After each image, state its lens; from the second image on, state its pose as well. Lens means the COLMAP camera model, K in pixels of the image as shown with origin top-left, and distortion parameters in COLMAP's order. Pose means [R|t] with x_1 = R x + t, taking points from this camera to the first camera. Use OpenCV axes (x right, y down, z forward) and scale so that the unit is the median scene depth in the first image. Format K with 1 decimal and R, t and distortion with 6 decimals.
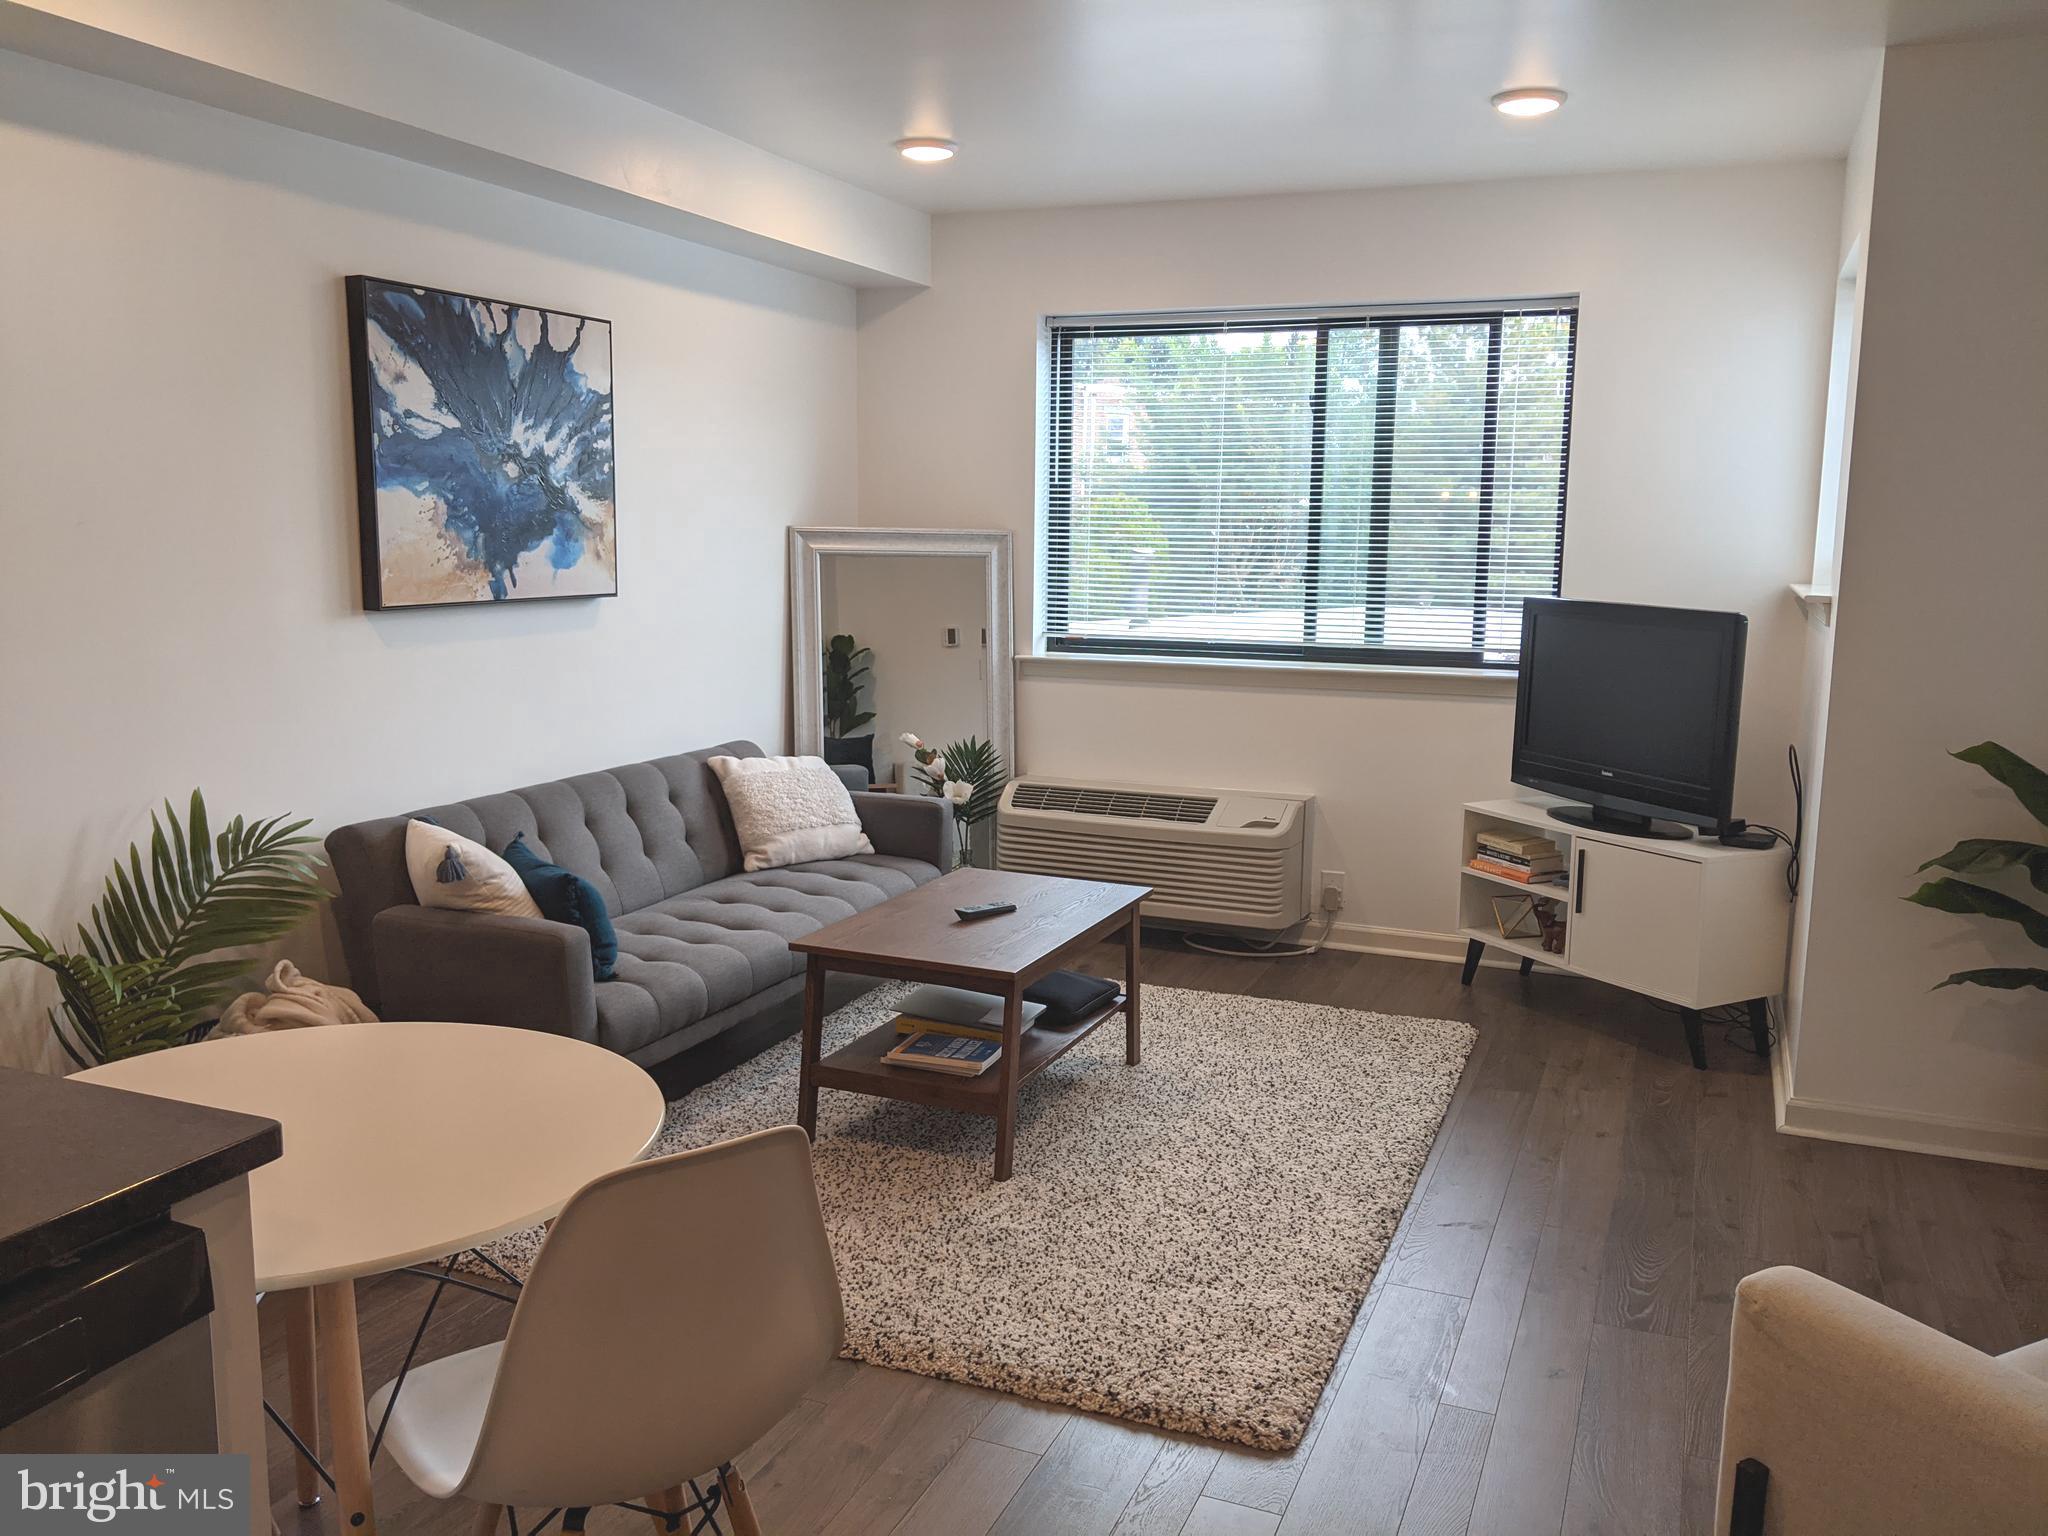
lens RADIAL K [[1631.3, 0, 1099.9], [0, 1631.3, 748.5], [0, 0, 1]] dist [0.060313, -0.015863]
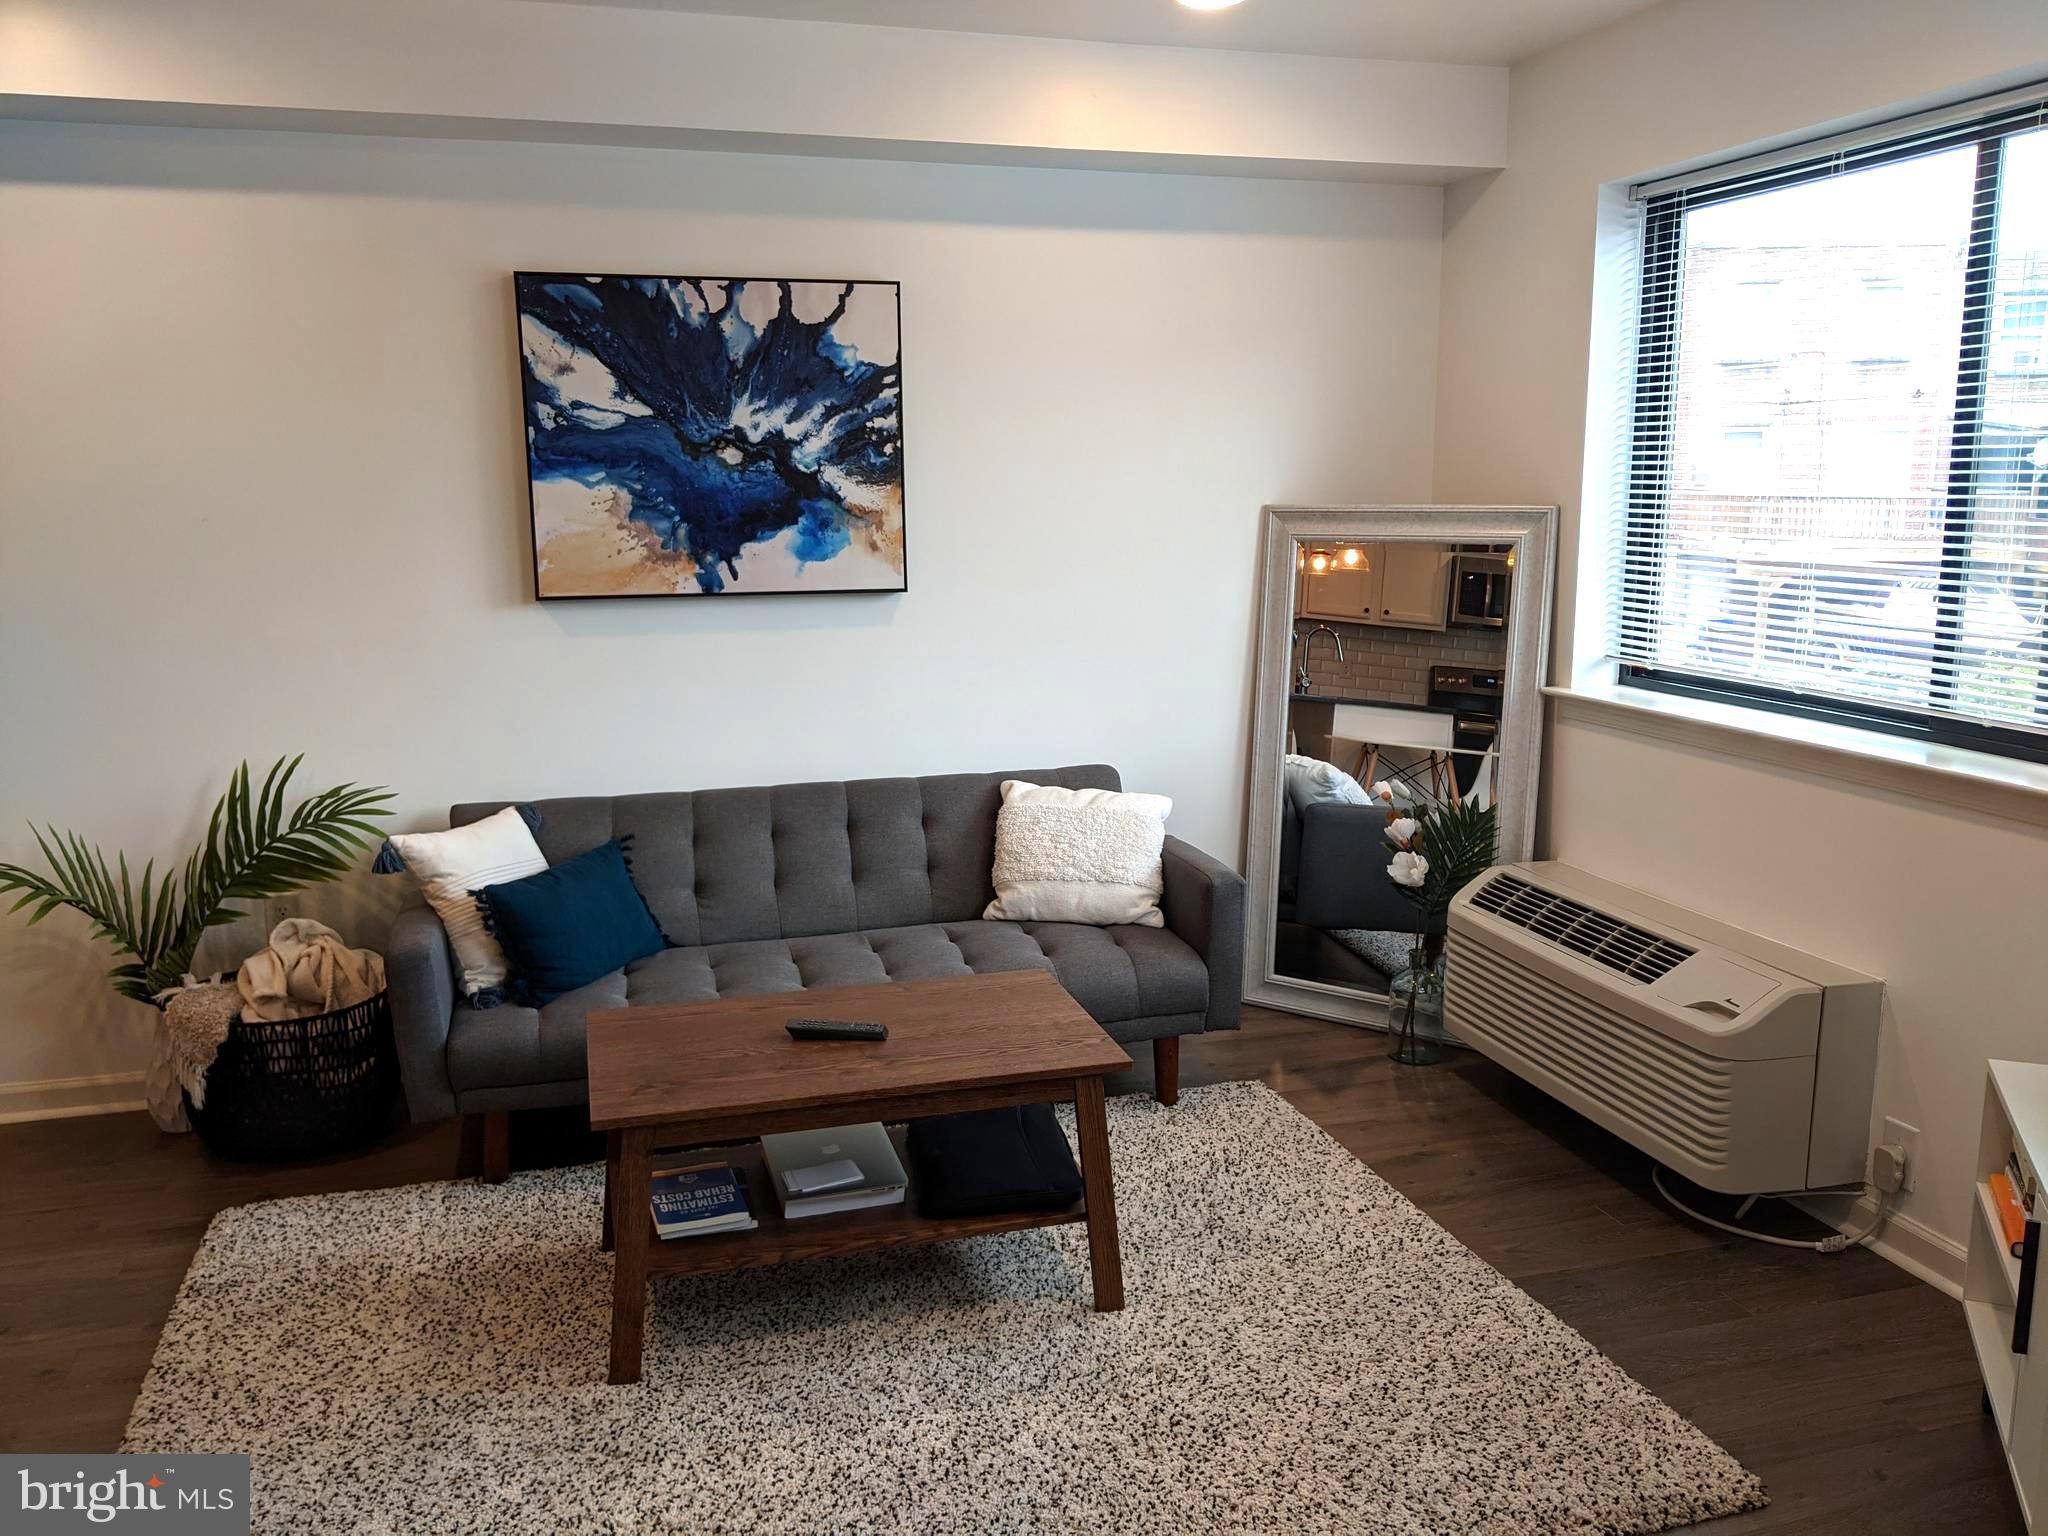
lens RADIAL K [[1631.3, 0, 1020.2], [0, 1631.3, 783.1], [0, 0, 1]] dist [0.060313, -0.015863]
pose [[0.616197, 0.127096, -0.777270, 0.491806], [-0.094036, 0.991706, 0.087610, -0.078260], [0.781958, 0.019106, 0.623038, 0.528621]]
